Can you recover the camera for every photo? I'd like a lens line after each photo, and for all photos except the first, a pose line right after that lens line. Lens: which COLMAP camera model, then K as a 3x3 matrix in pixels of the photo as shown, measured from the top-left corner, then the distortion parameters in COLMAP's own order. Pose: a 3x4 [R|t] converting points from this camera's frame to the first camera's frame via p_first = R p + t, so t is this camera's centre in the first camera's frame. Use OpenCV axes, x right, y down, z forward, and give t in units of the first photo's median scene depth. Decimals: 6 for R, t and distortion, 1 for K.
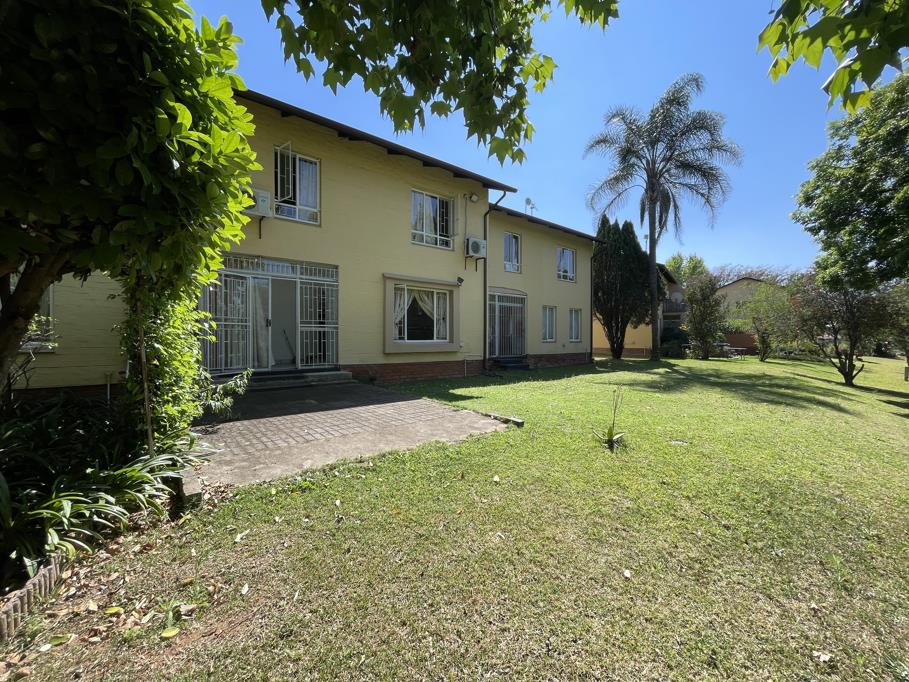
lens RADIAL K [[370.2, 0, 454.5], [0, 370.2, 341.0], [0, 0, 1]] dist [0.000235, -0.000006]
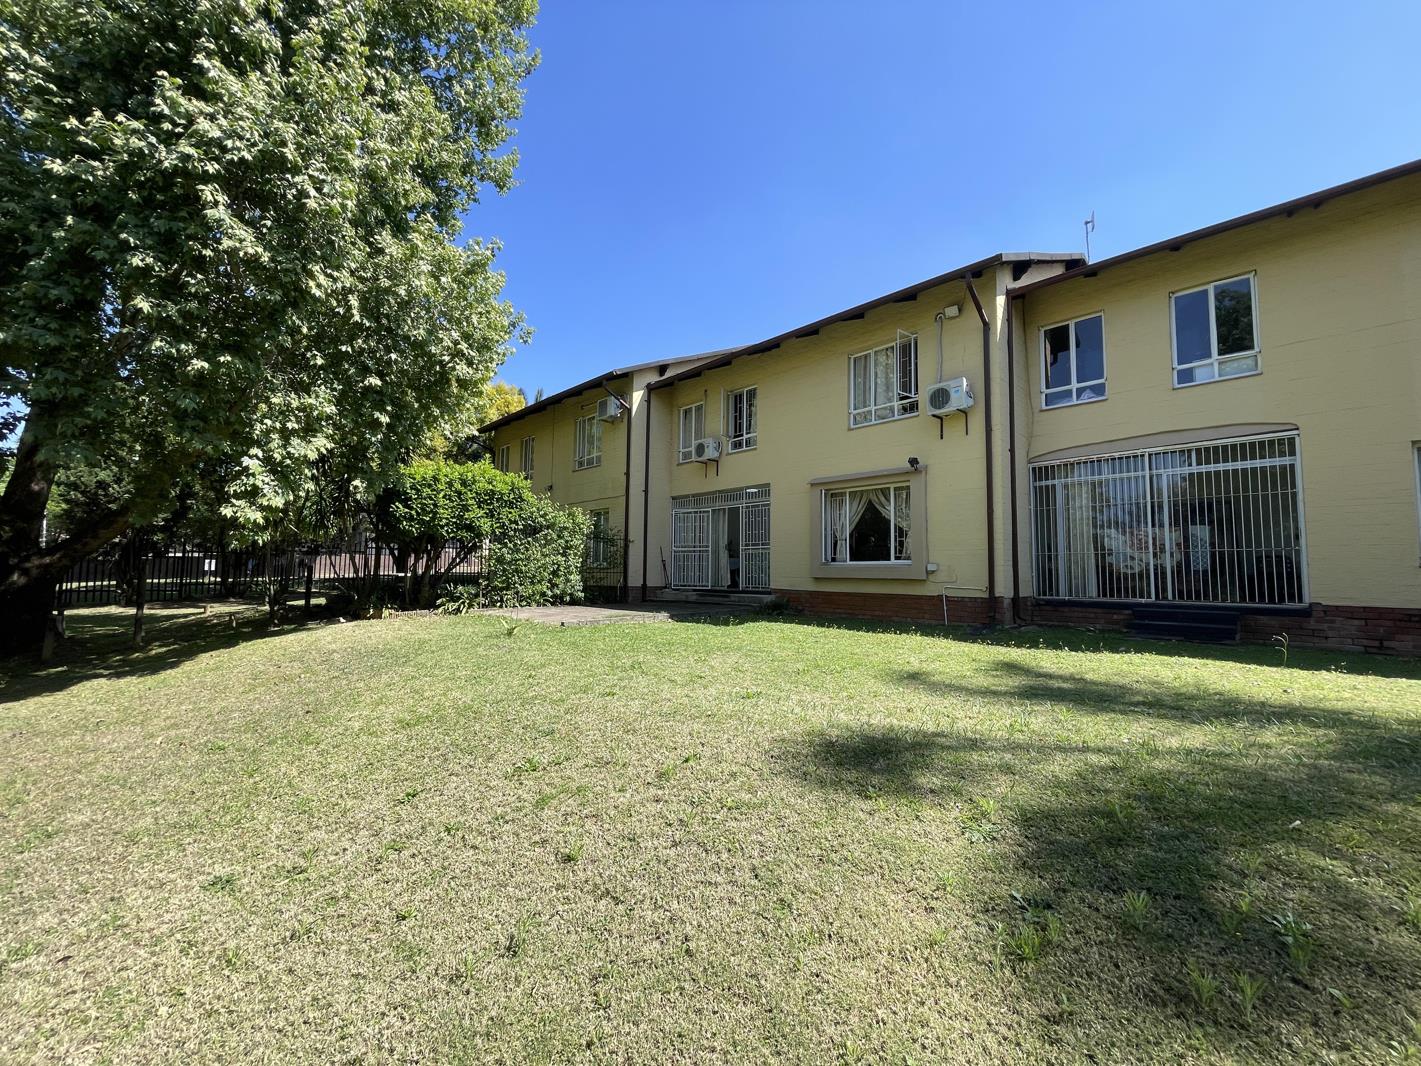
lens RADIAL K [[578.8, 0, 710.5], [0, 578.8, 533.0], [0, 0, 1]] dist [0.000235, -0.000006]
pose [[0.109903, -0.066705, -0.991701, 0.932060], [-0.012202, 0.997580, -0.068453, 0.022167], [0.993867, 0.019624, 0.108823, 0.572710]]
